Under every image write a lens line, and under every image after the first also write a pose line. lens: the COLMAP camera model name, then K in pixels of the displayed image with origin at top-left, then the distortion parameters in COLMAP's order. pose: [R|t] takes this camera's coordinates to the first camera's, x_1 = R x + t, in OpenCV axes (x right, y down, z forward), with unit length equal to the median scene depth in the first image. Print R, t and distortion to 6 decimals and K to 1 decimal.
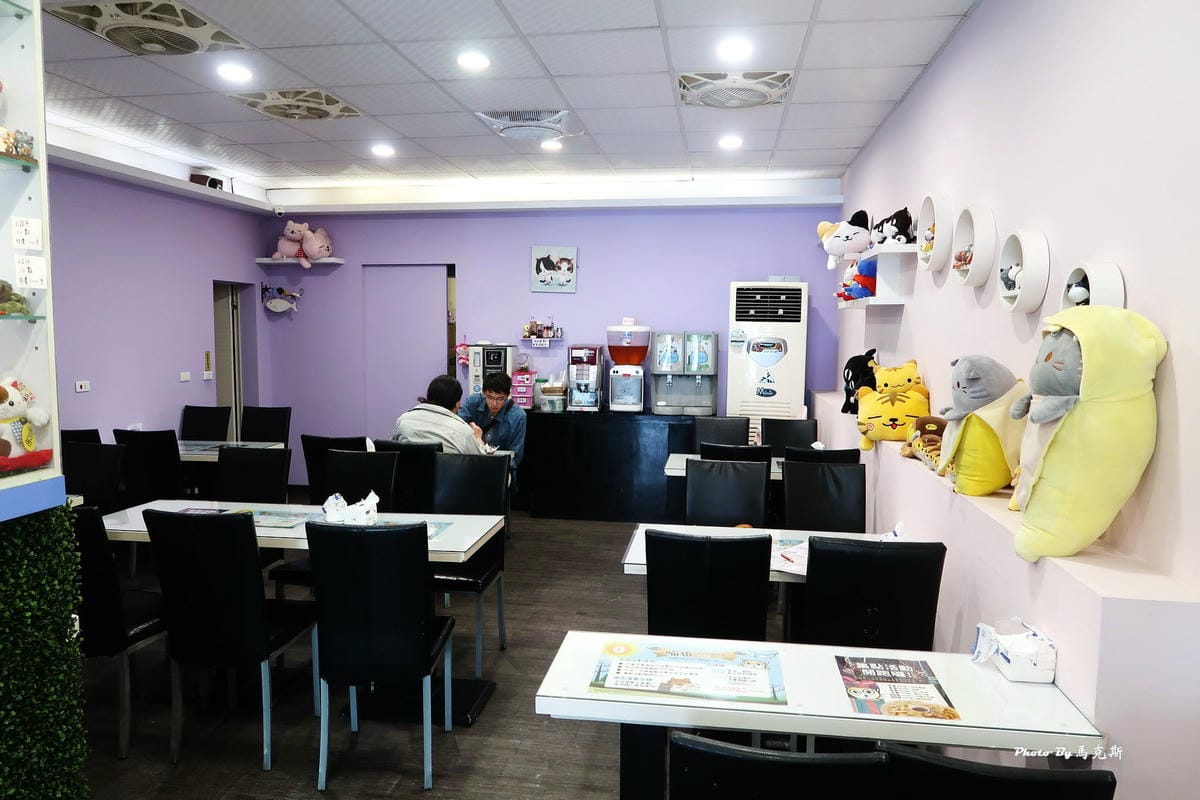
lens RADIAL K [[828.8, 0, 597.5], [0, 828.8, 391.1], [0, 0, 1]] dist [-0.034022, -0.002112]
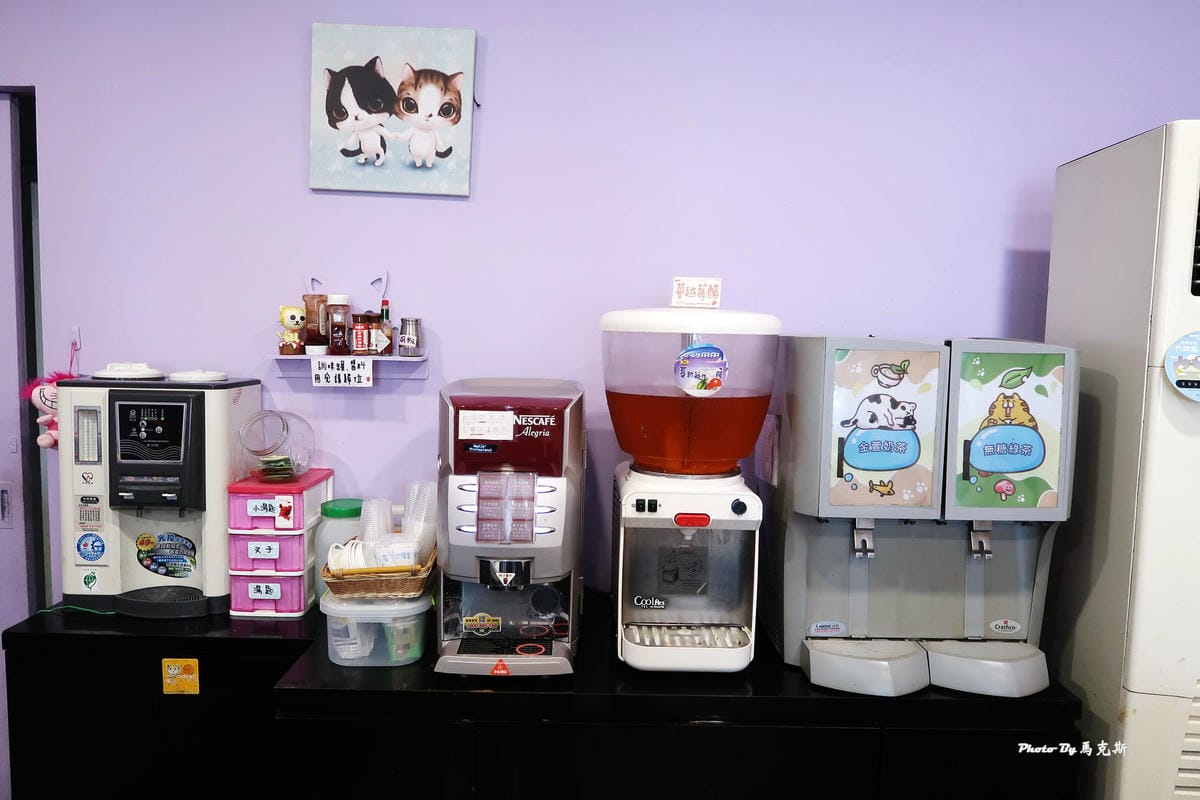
lens RADIAL K [[828.8, 0, 598.4], [0, 828.8, 397.2], [0, 0, 1]] dist [-0.034022, -0.002112]
pose [[0.989560, -0.000149, 0.144118, -0.026705], [-0.000562, 0.999988, 0.004892, -0.058221], [-0.144117, -0.004922, 0.989548, 0.812228]]
